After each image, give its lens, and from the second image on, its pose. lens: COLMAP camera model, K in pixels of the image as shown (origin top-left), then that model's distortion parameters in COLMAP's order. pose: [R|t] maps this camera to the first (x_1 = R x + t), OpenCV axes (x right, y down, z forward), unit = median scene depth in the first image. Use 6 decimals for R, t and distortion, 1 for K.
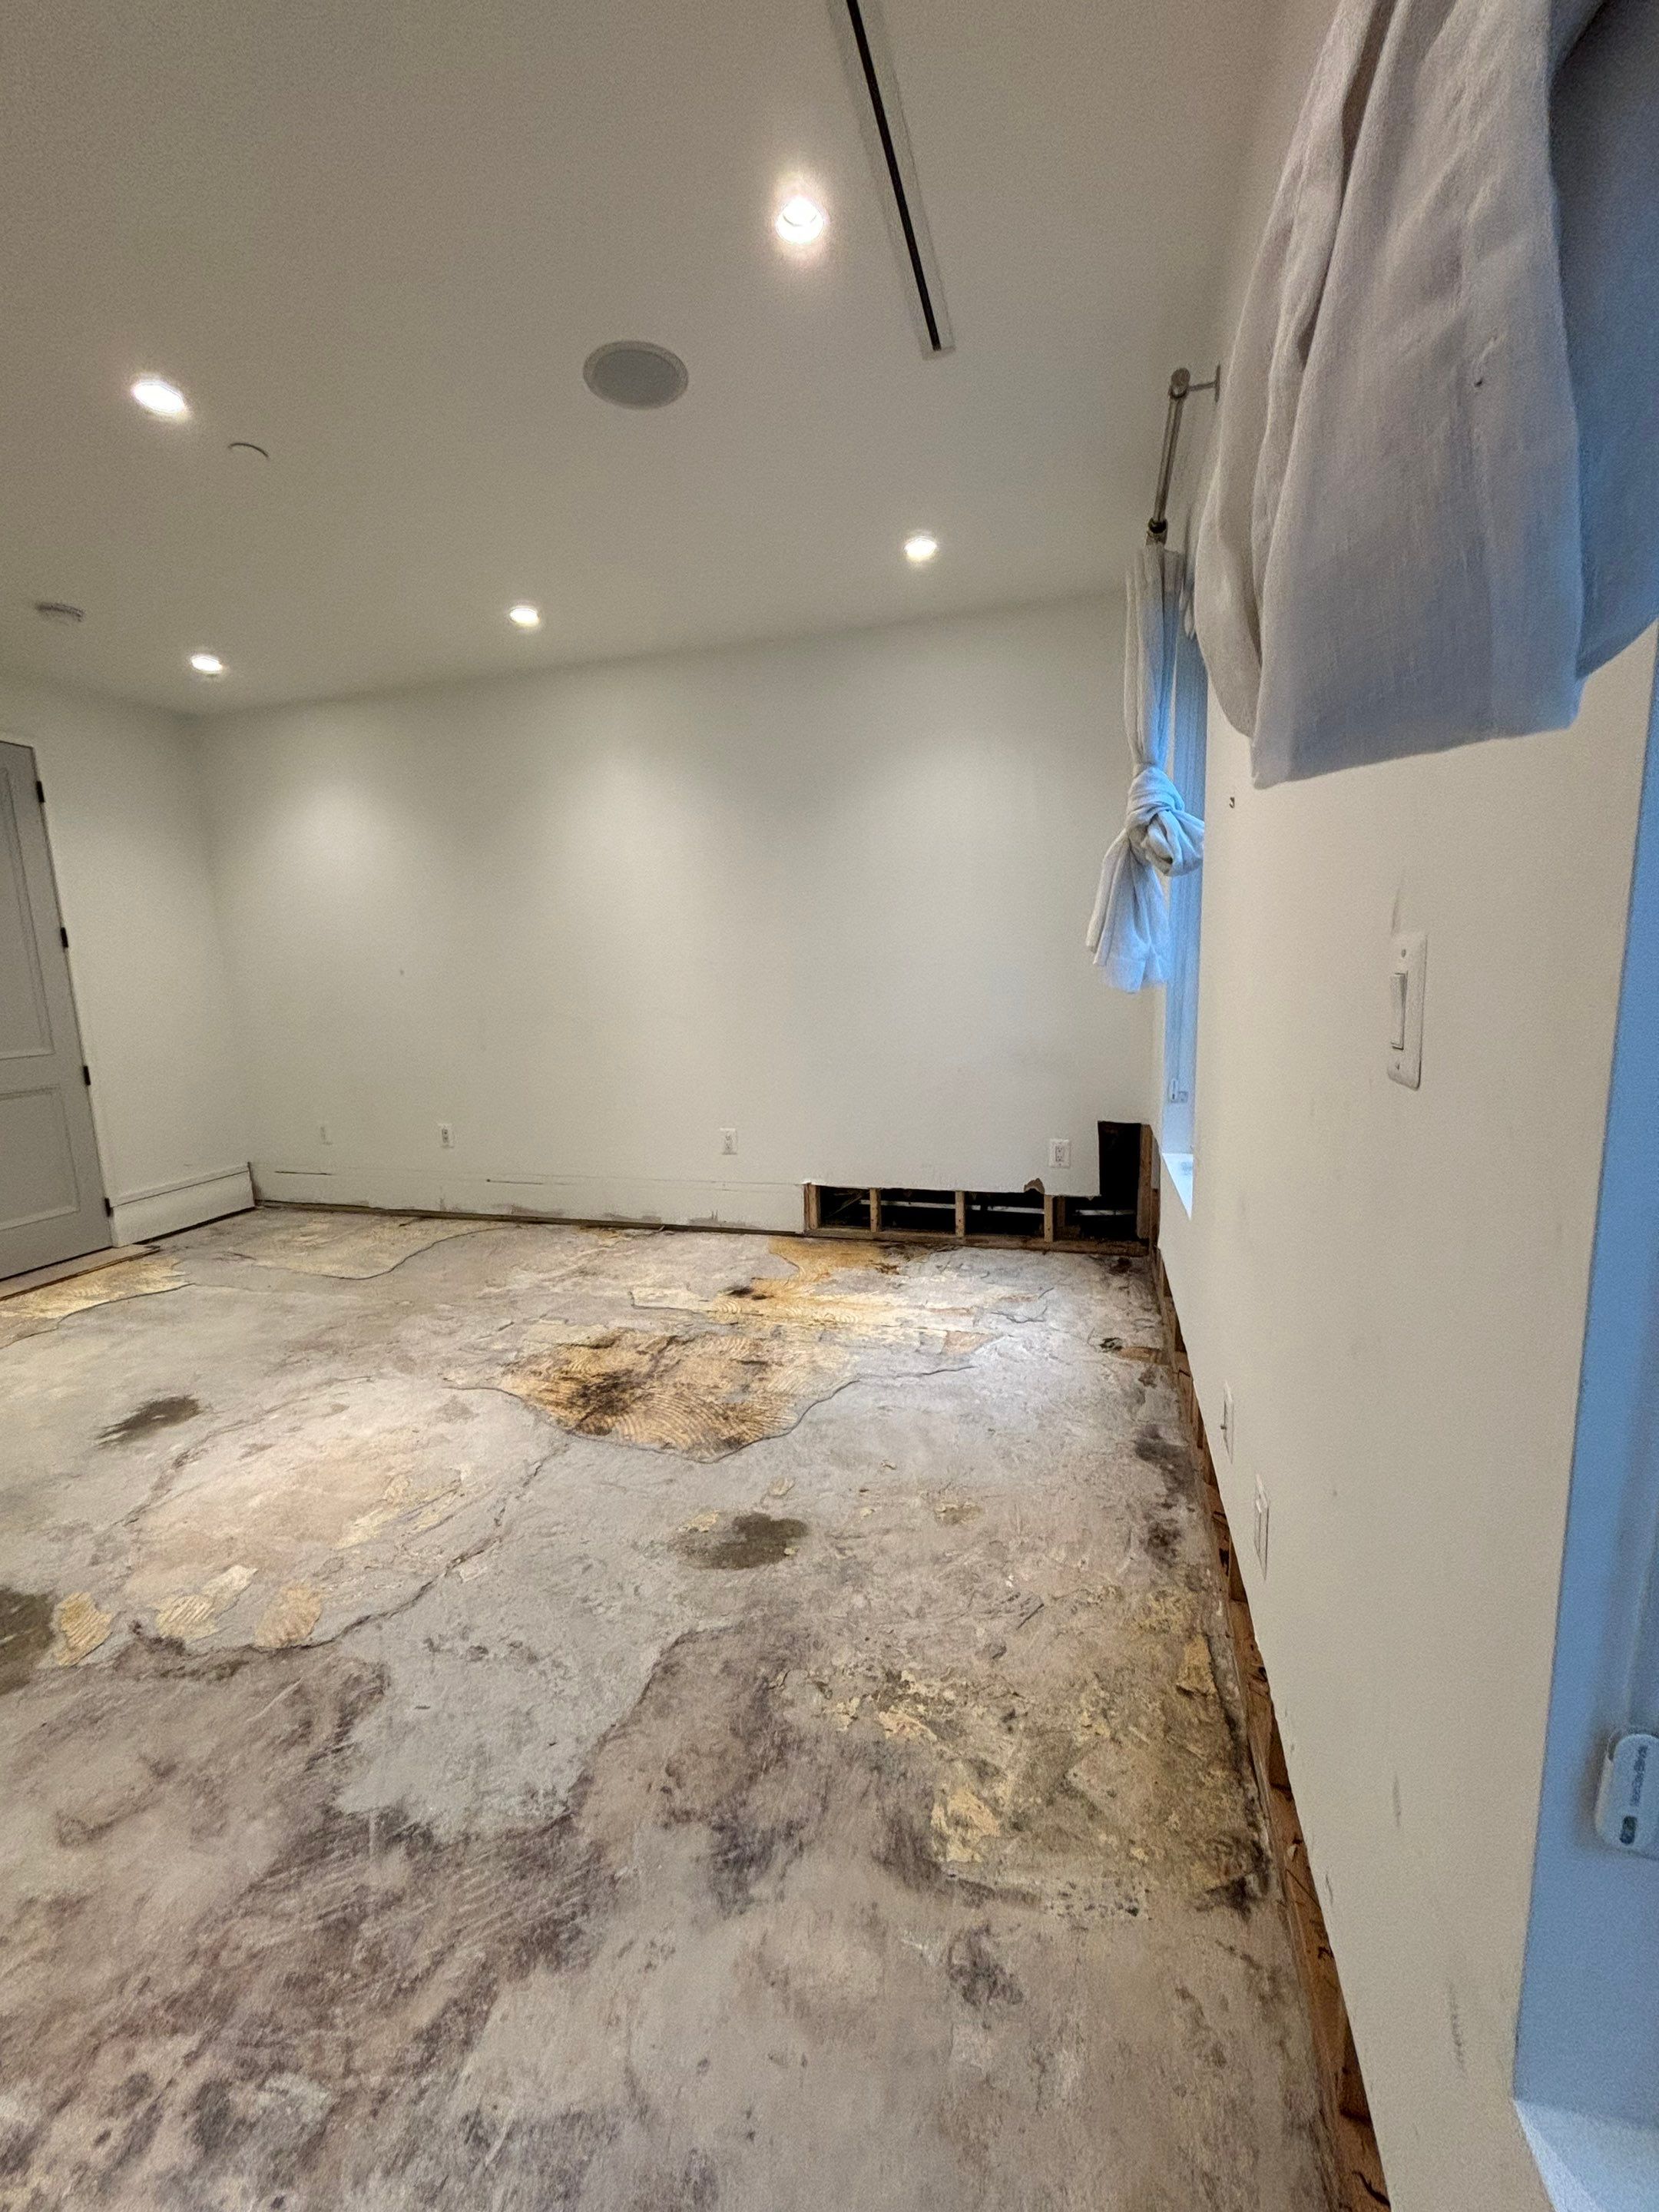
lens RADIAL K [[891.8, 0, 829.5], [0, 891.8, 1106.0], [0, 0, 1]] dist [-0.002395, 0.002206]
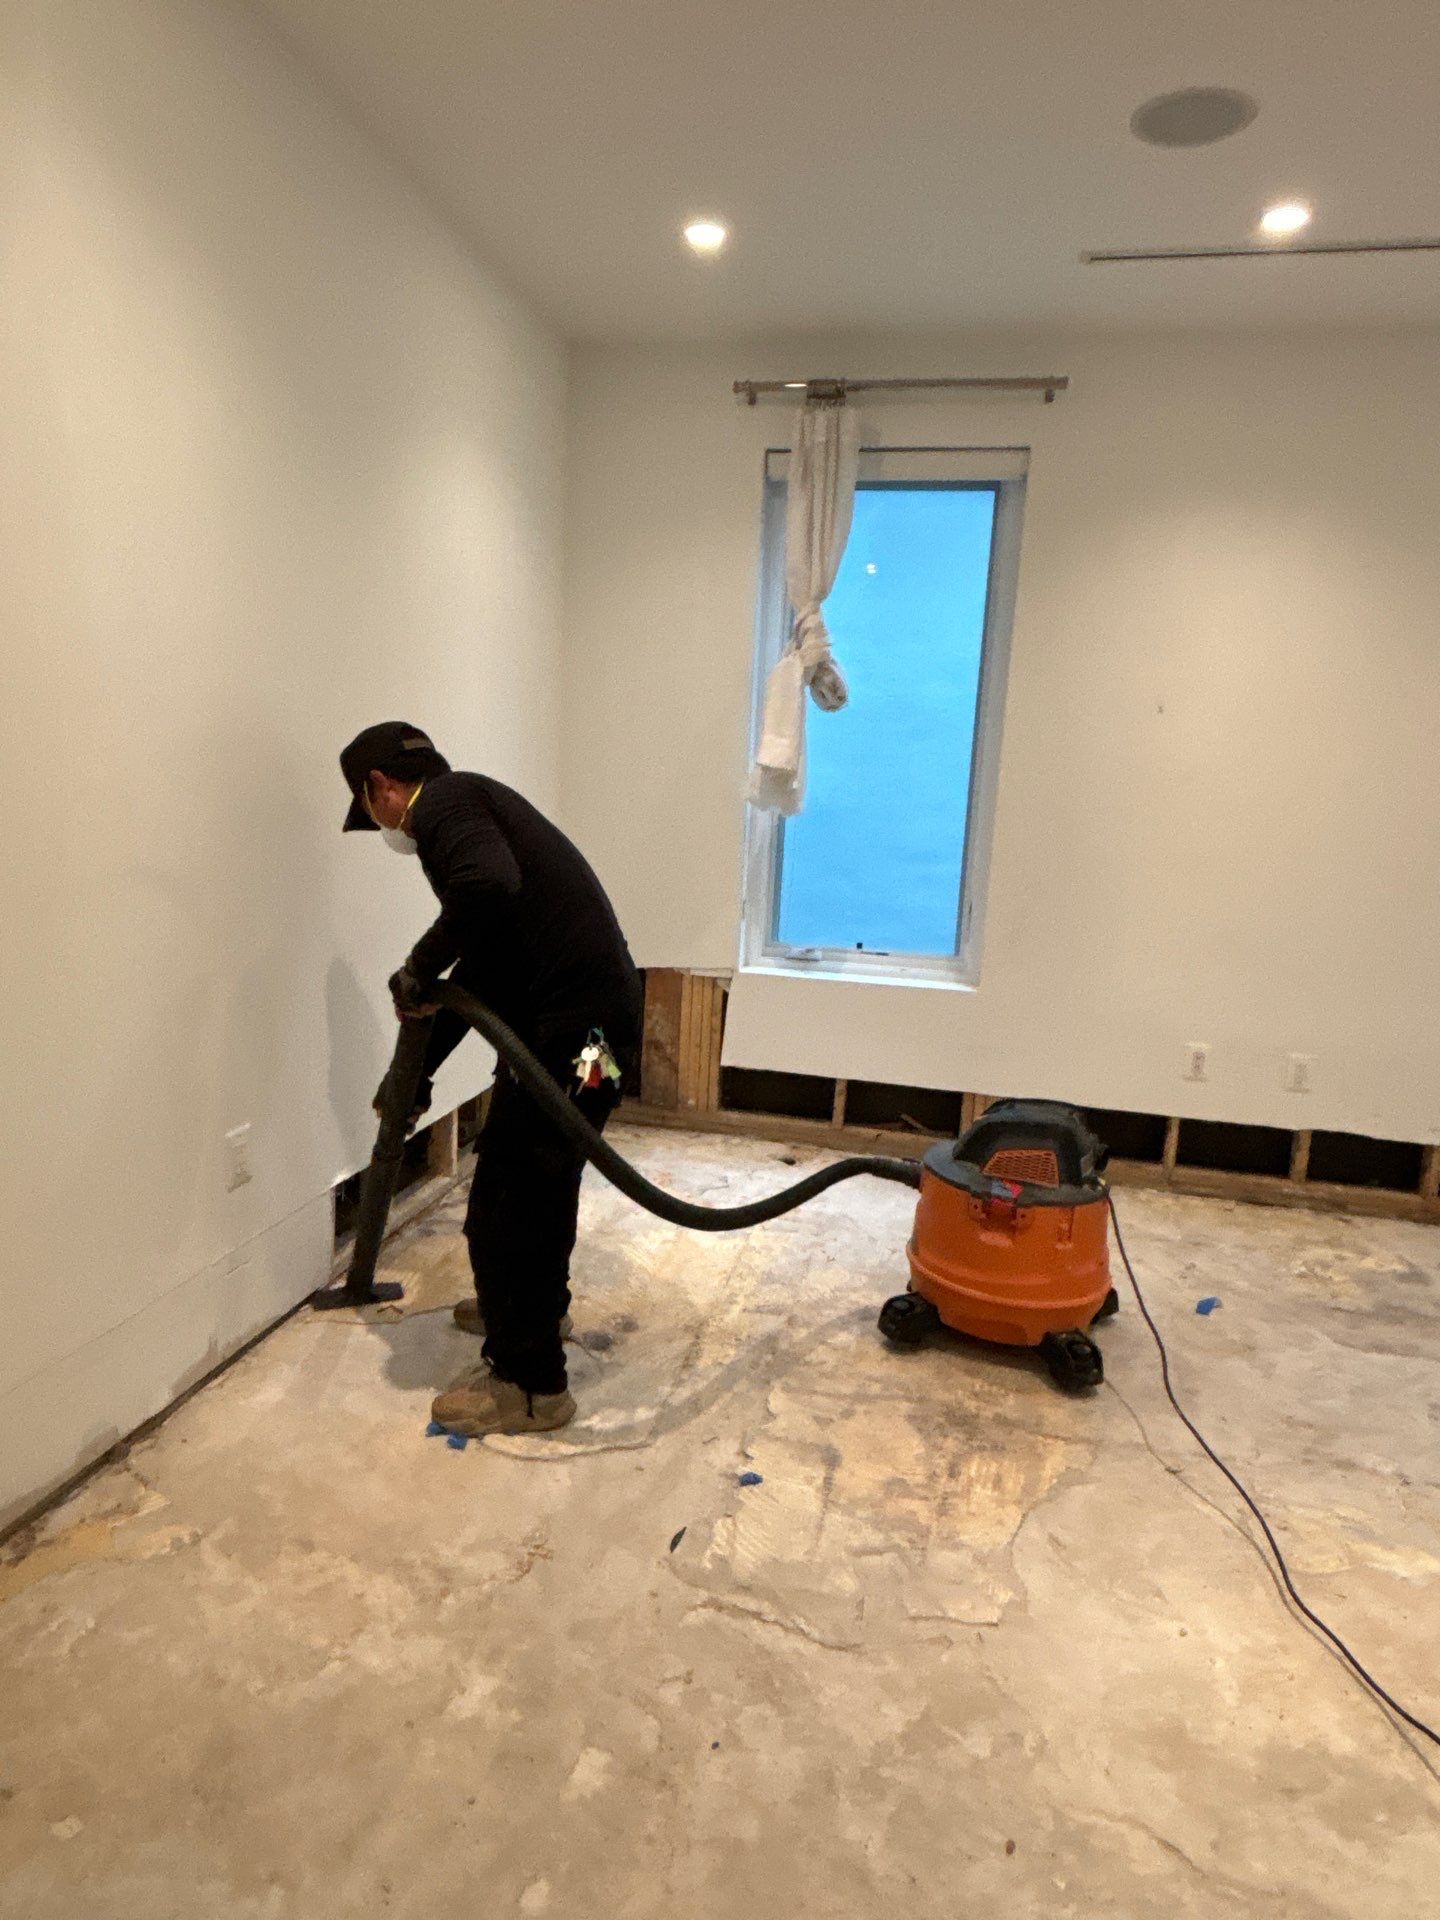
lens RADIAL K [[1187.2, 0, 720.0], [0, 1187.2, 960.0], [0, 0, 1]] dist [0.070819, -0.098813]
pose [[-0.069233, -0.135353, 0.988376, -1.358524], [0.109290, 0.983760, 0.142377, -0.222091], [-0.991596, 0.117877, -0.053316, 1.511923]]
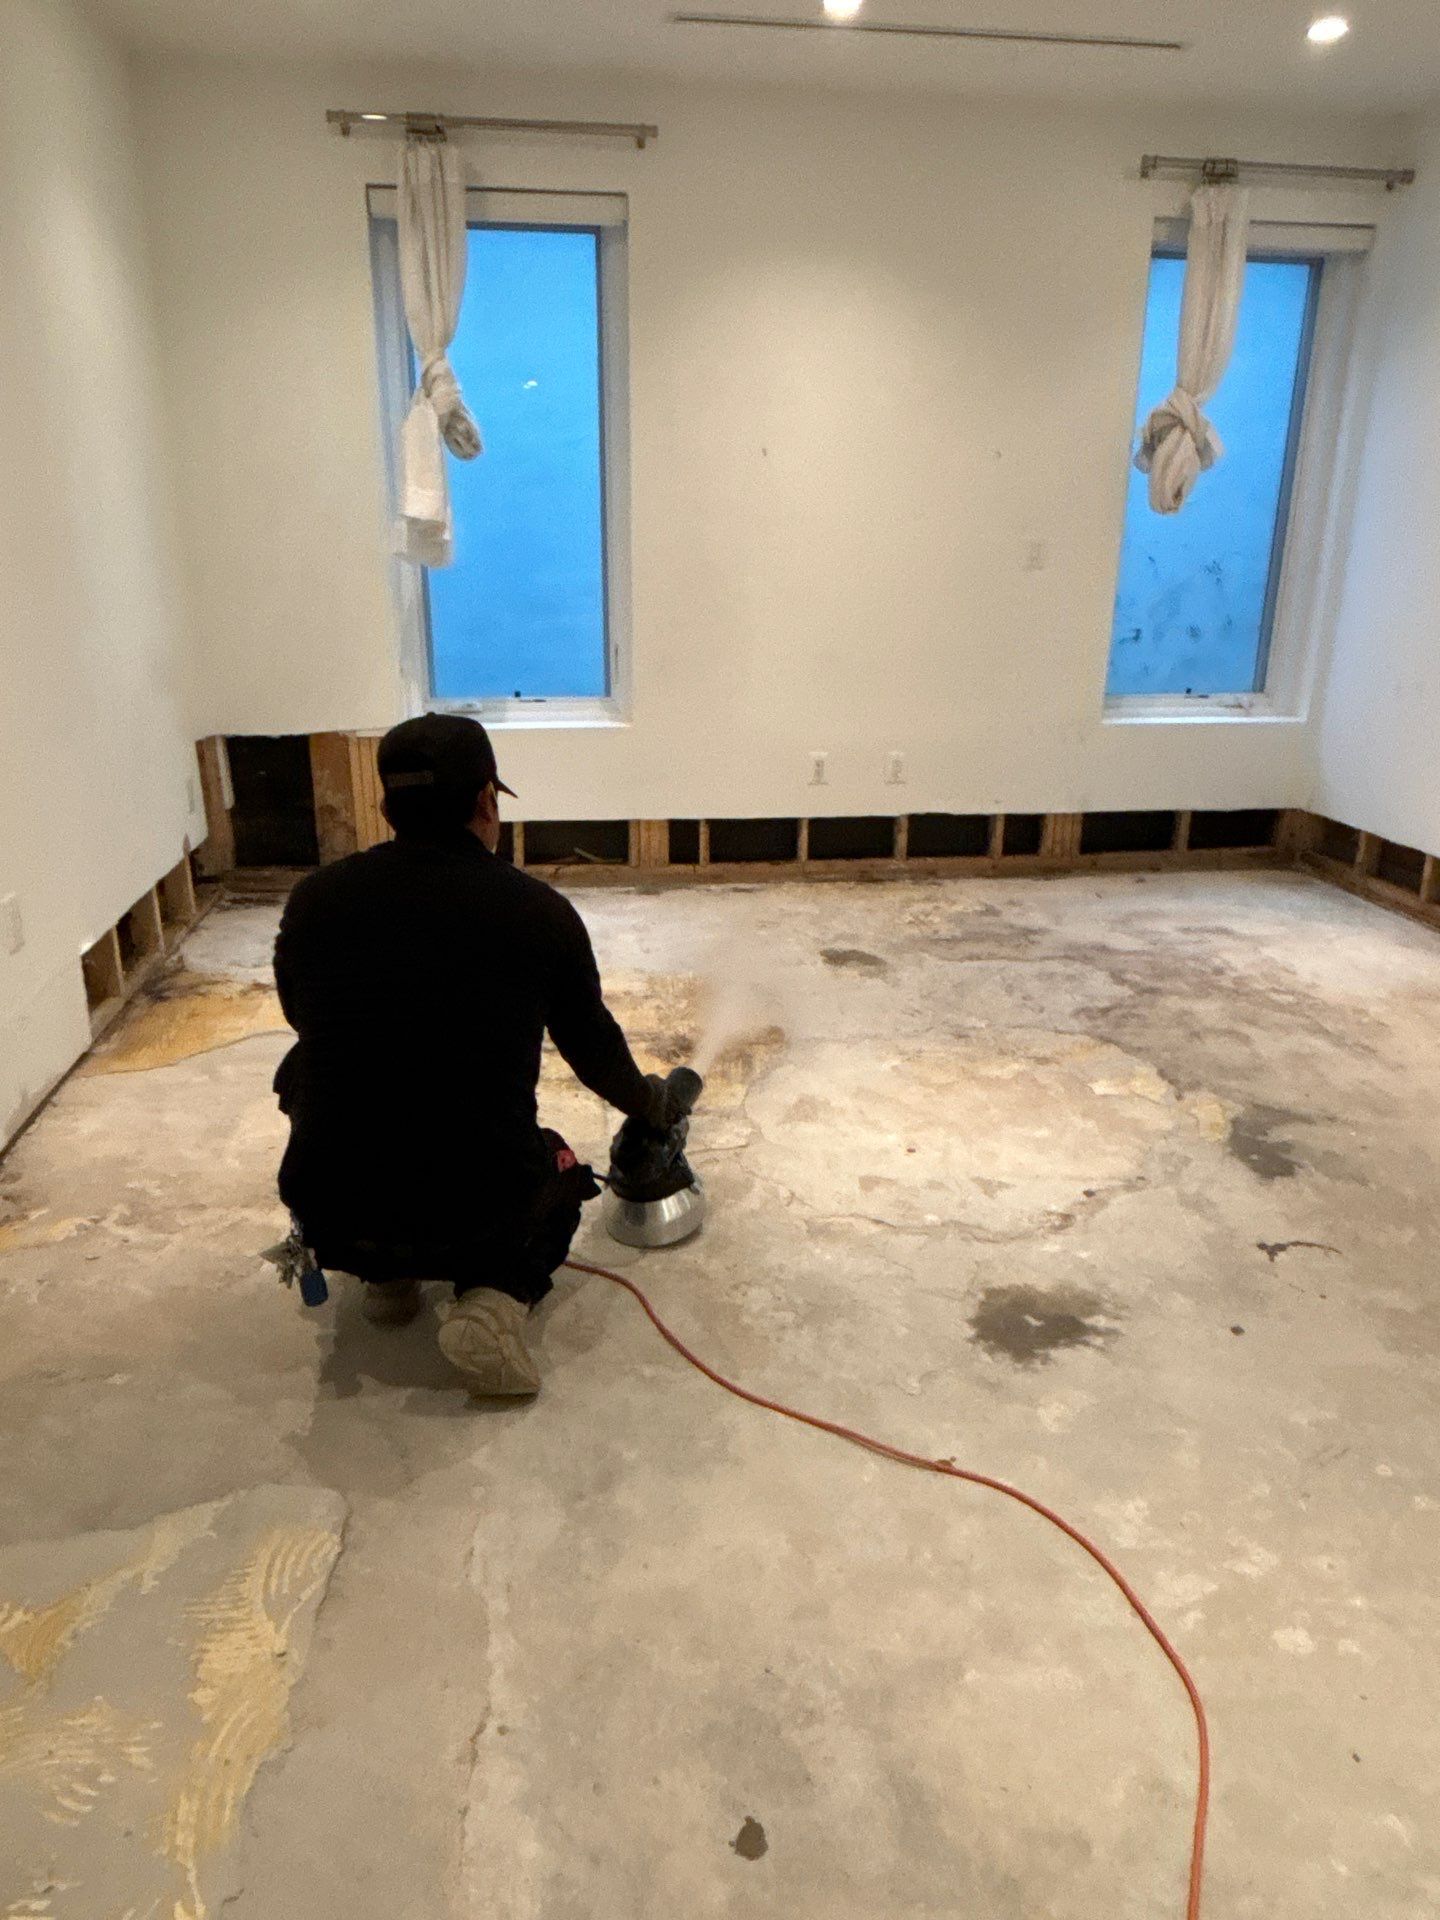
lens RADIAL K [[1293.6, 0, 720.0], [0, 1293.6, 960.0], [0, 0, 1]] dist [0.061751, -0.084612]
pose [[-0.404010, -0.258960, 0.877334, -1.672971], [0.150517, 0.927201, 0.342992, -0.233632], [-0.902286, 0.270626, -0.335620, 1.737486]]
